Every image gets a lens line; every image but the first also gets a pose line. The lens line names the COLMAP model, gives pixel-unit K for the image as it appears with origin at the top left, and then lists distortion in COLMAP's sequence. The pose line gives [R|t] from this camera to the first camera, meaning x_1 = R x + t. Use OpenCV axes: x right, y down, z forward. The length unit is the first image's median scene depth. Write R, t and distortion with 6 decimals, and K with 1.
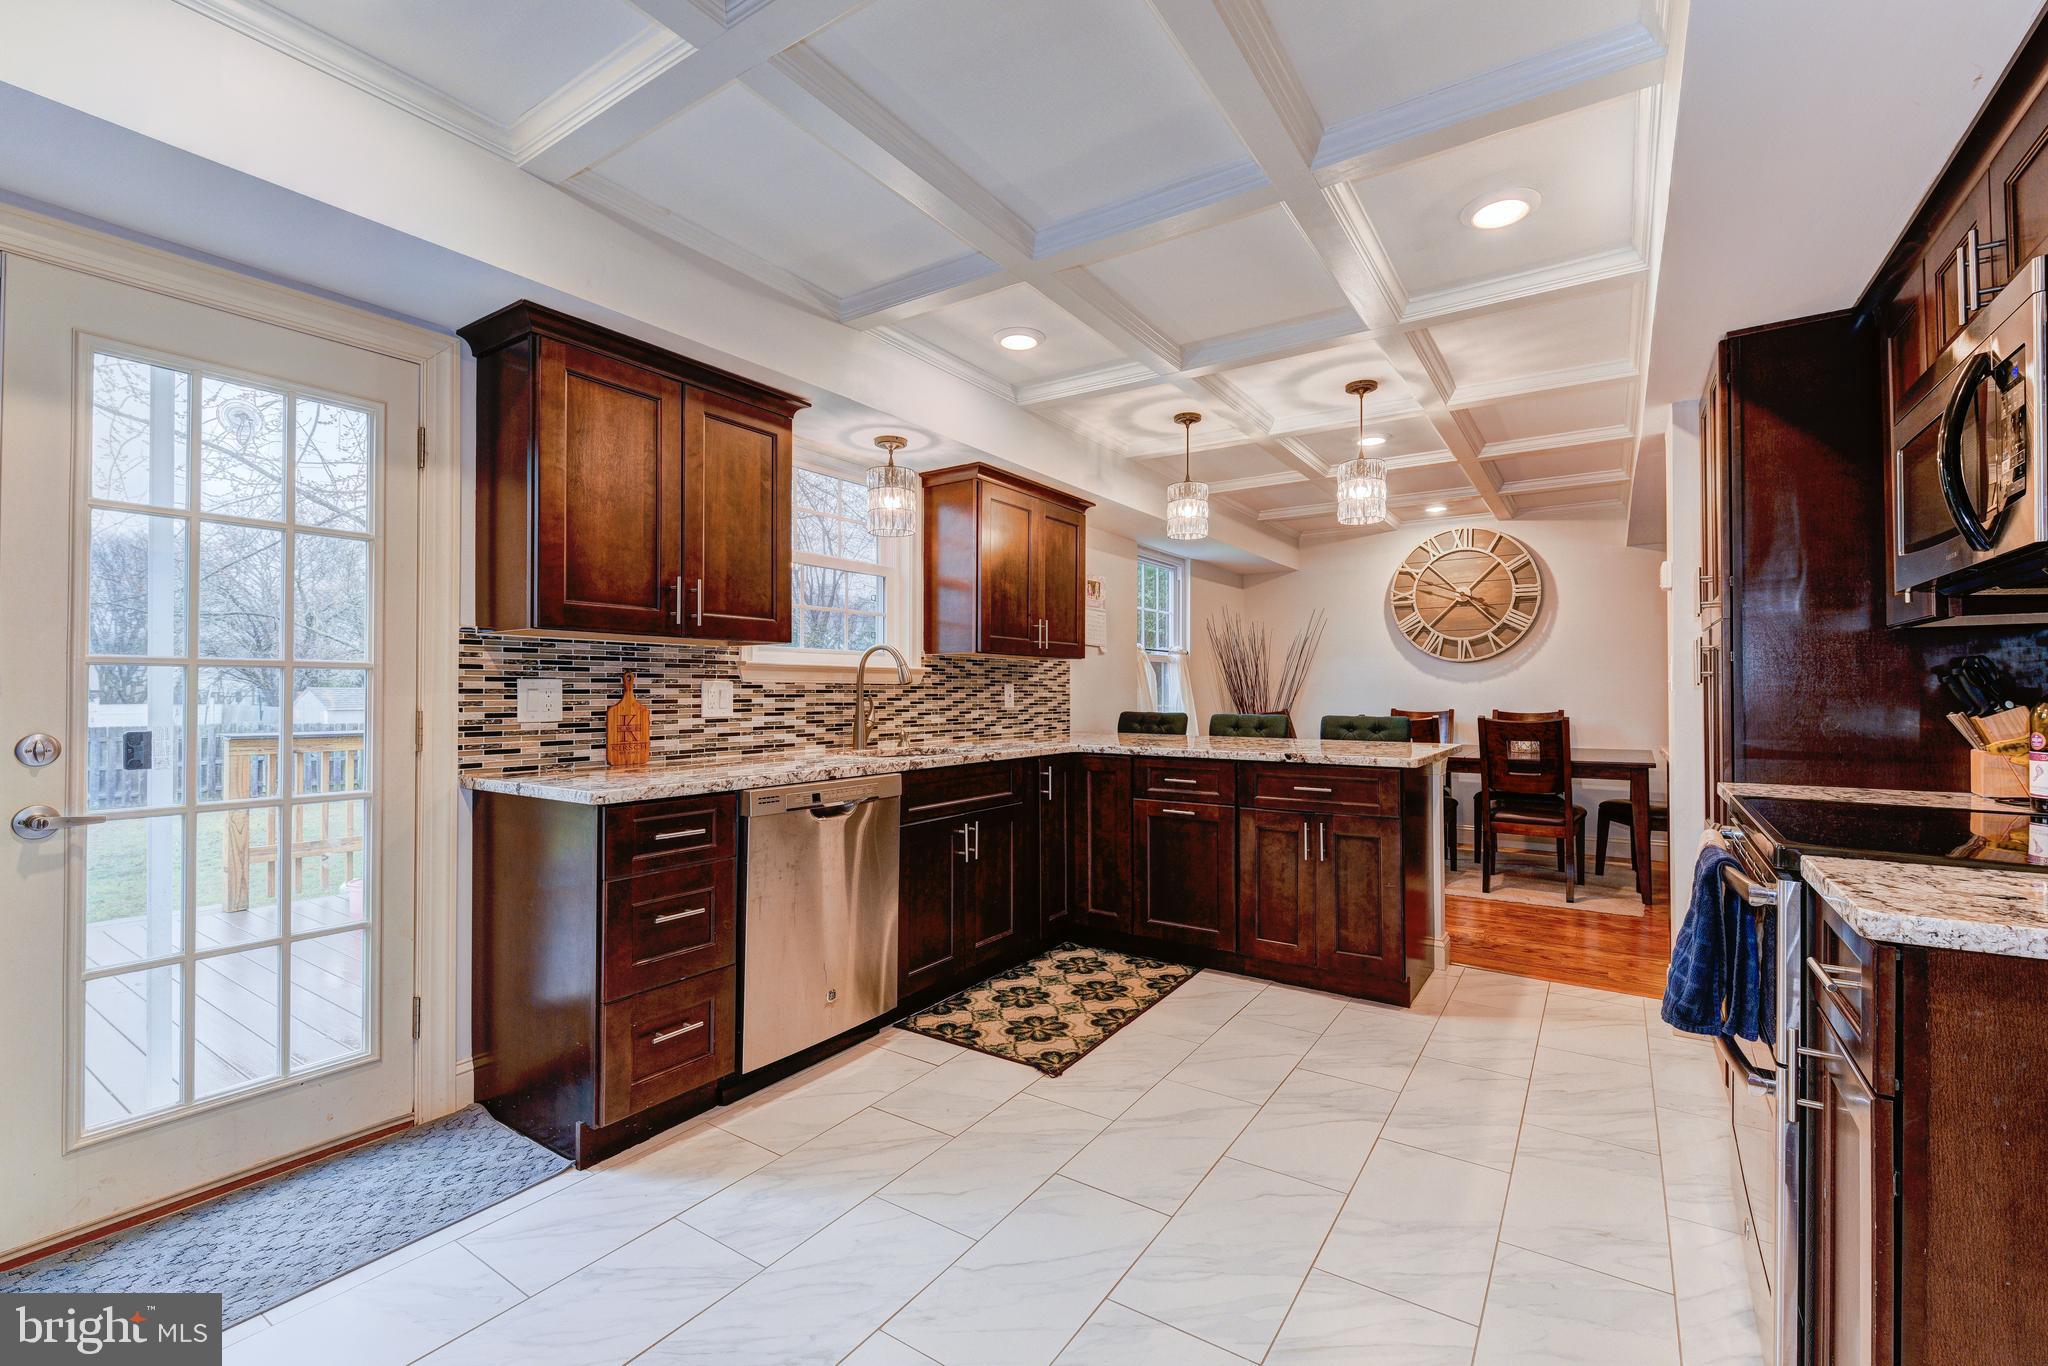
lens RADIAL K [[873.5, 0, 1031.4], [0, 873.5, 681.0], [0, 0, 1]] dist [0.016972, -0.009156]
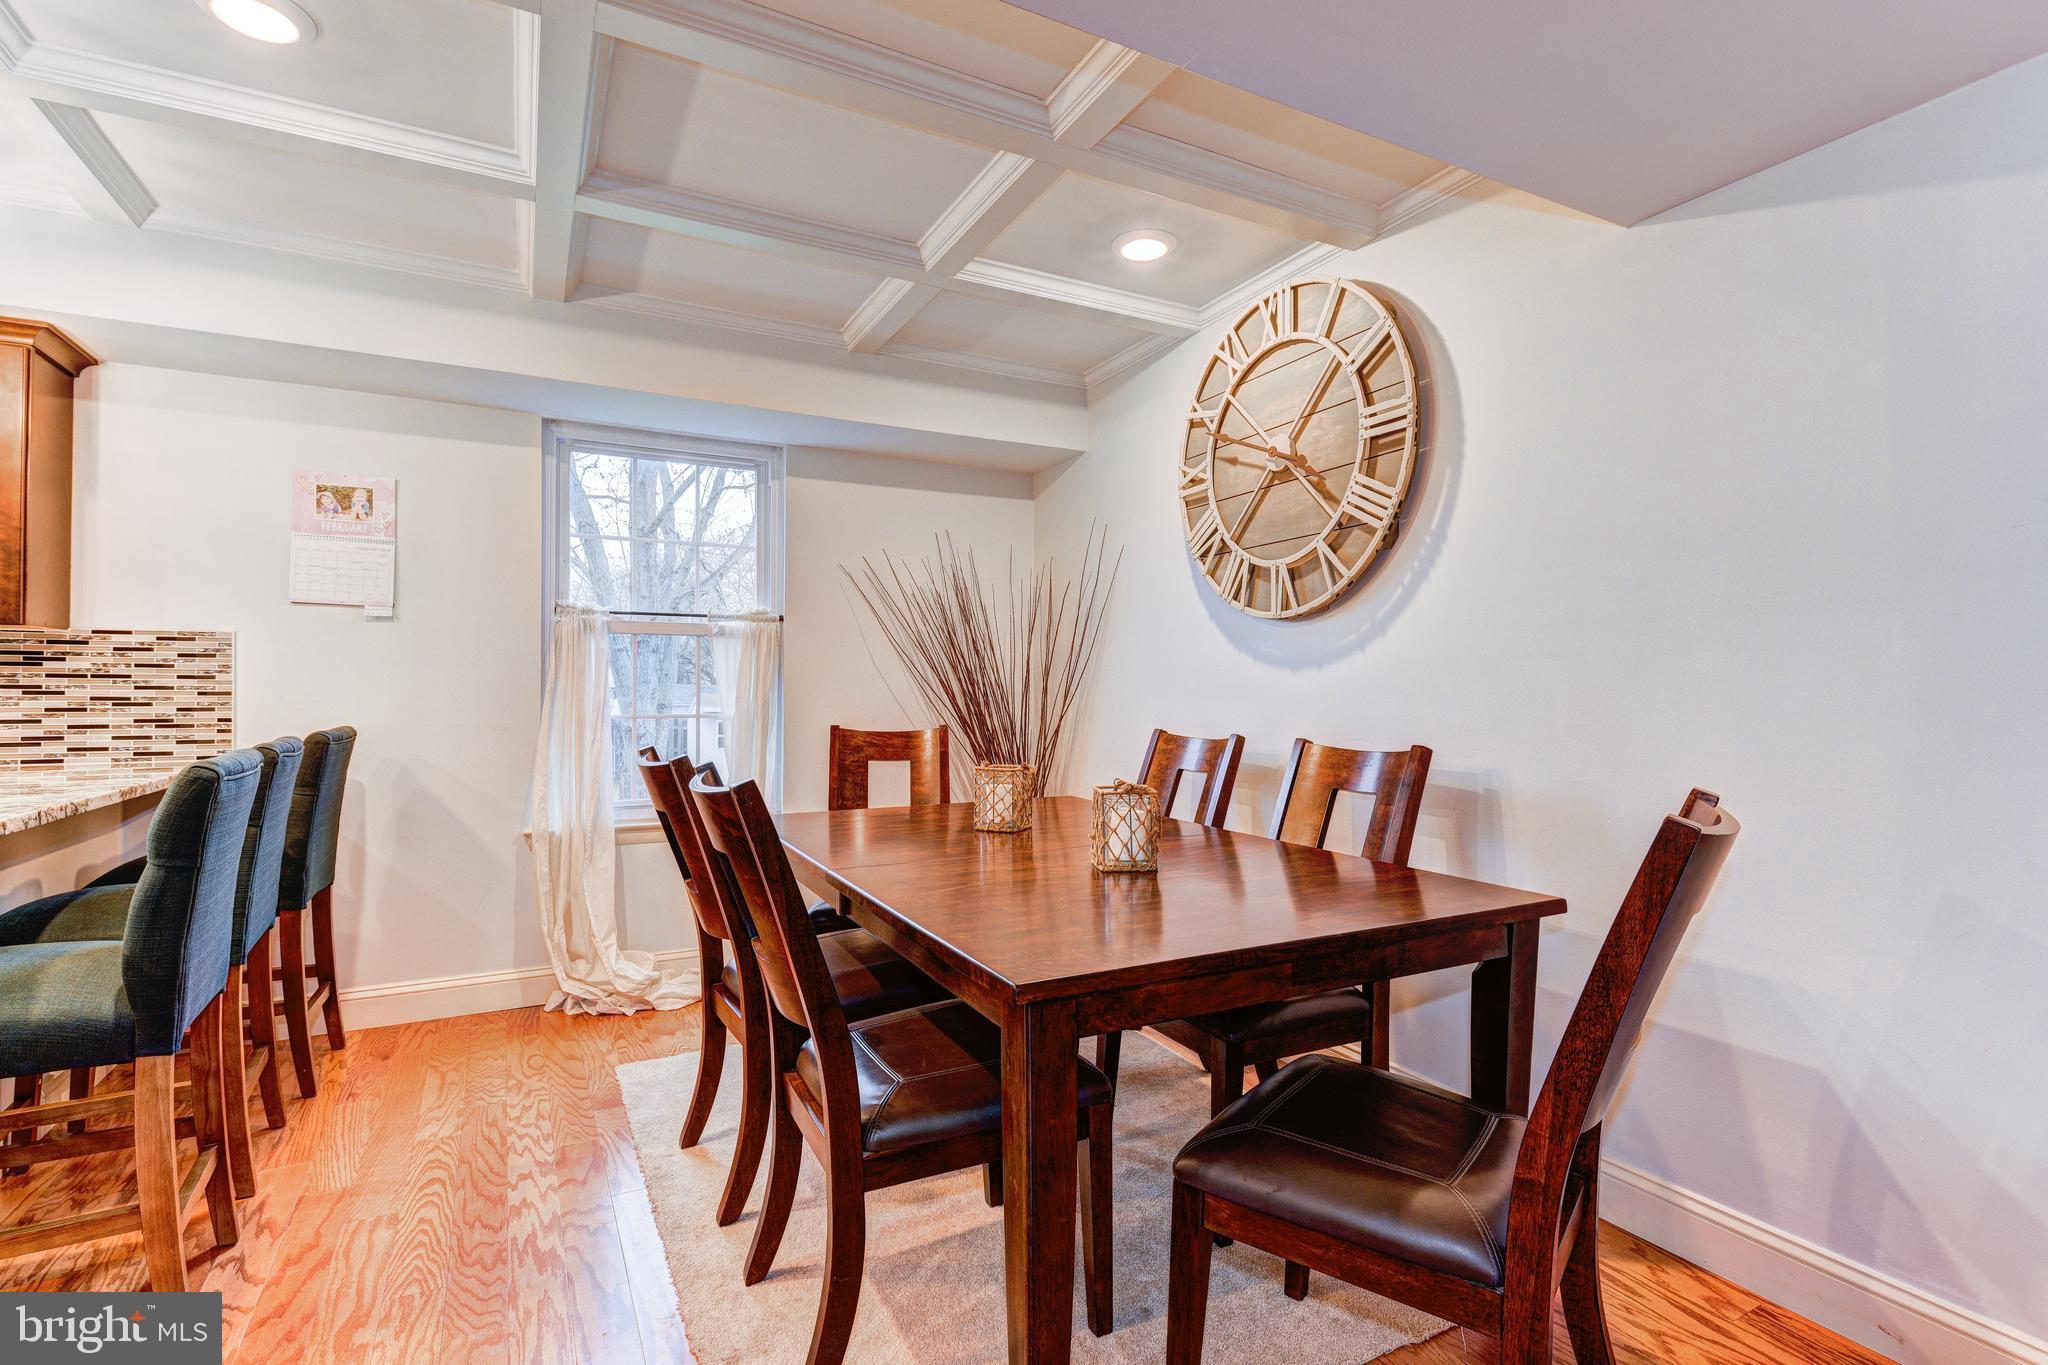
lens RADIAL K [[953.5, 0, 1024.0], [0, 953.5, 682.5], [0, 0, 1]] dist [-0.002421, -0.001148]
pose [[0.880474, 0.000162, -0.474095, 0.900751], [0.001475, 0.999994, 0.003082, 0.009077], [0.474093, -0.003413, 0.880468, 0.834561]]
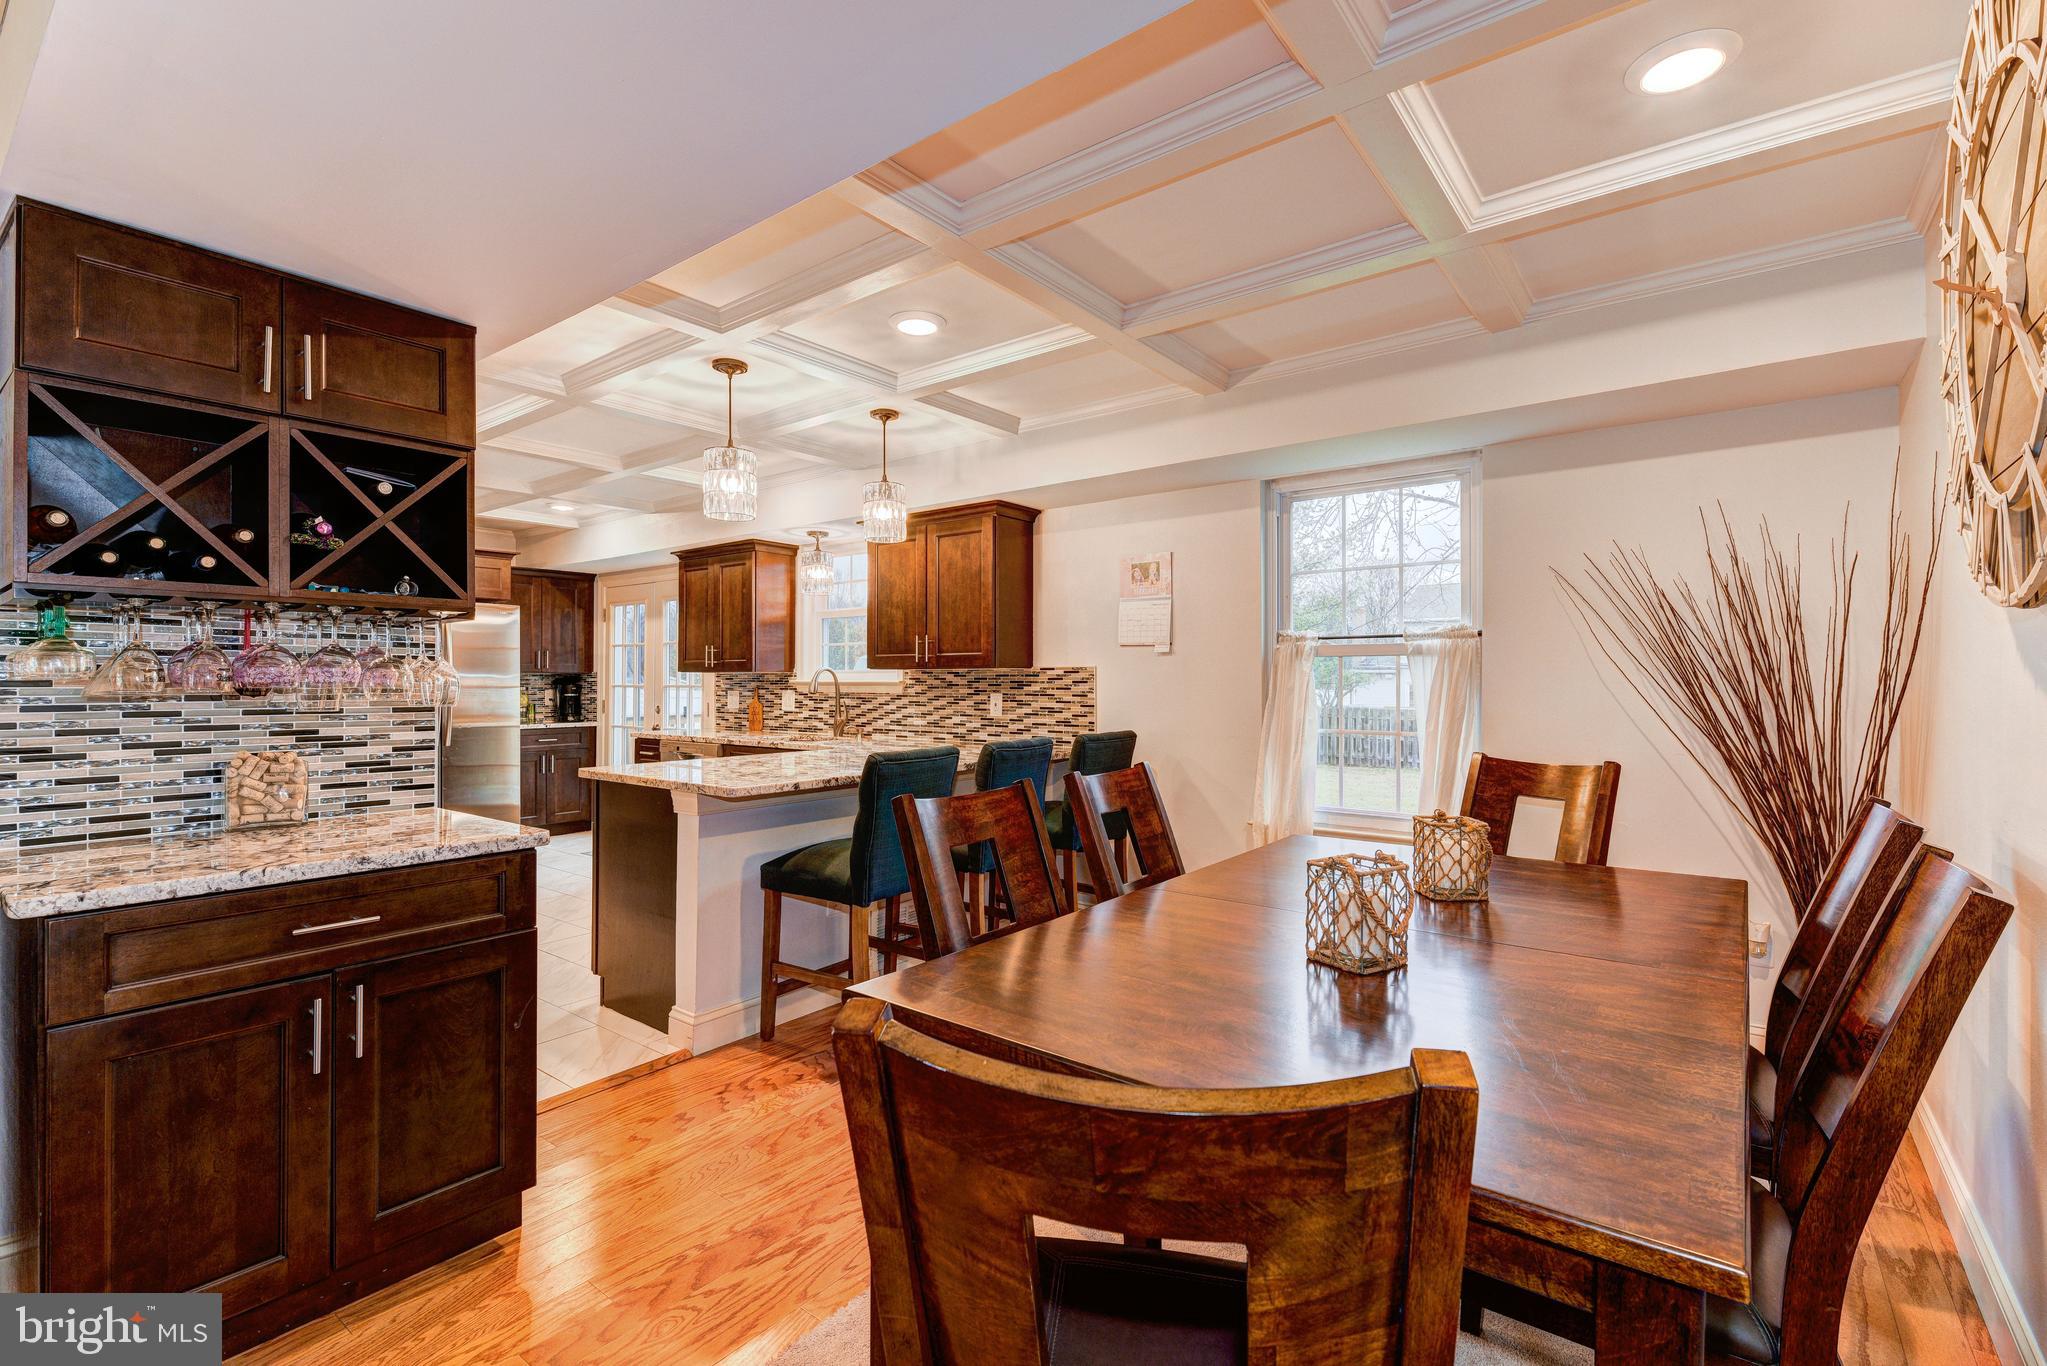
lens RADIAL K [[904.6, 0, 1029.3], [0, 904.6, 684.6], [0, 0, 1]] dist [-0.000065, -0.000185]
pose [[-0.073877, -0.001708, -0.997266, 1.097636], [0.007186, 0.999972, -0.002245, -0.004472], [0.997241, -0.007332, -0.073863, 1.178238]]
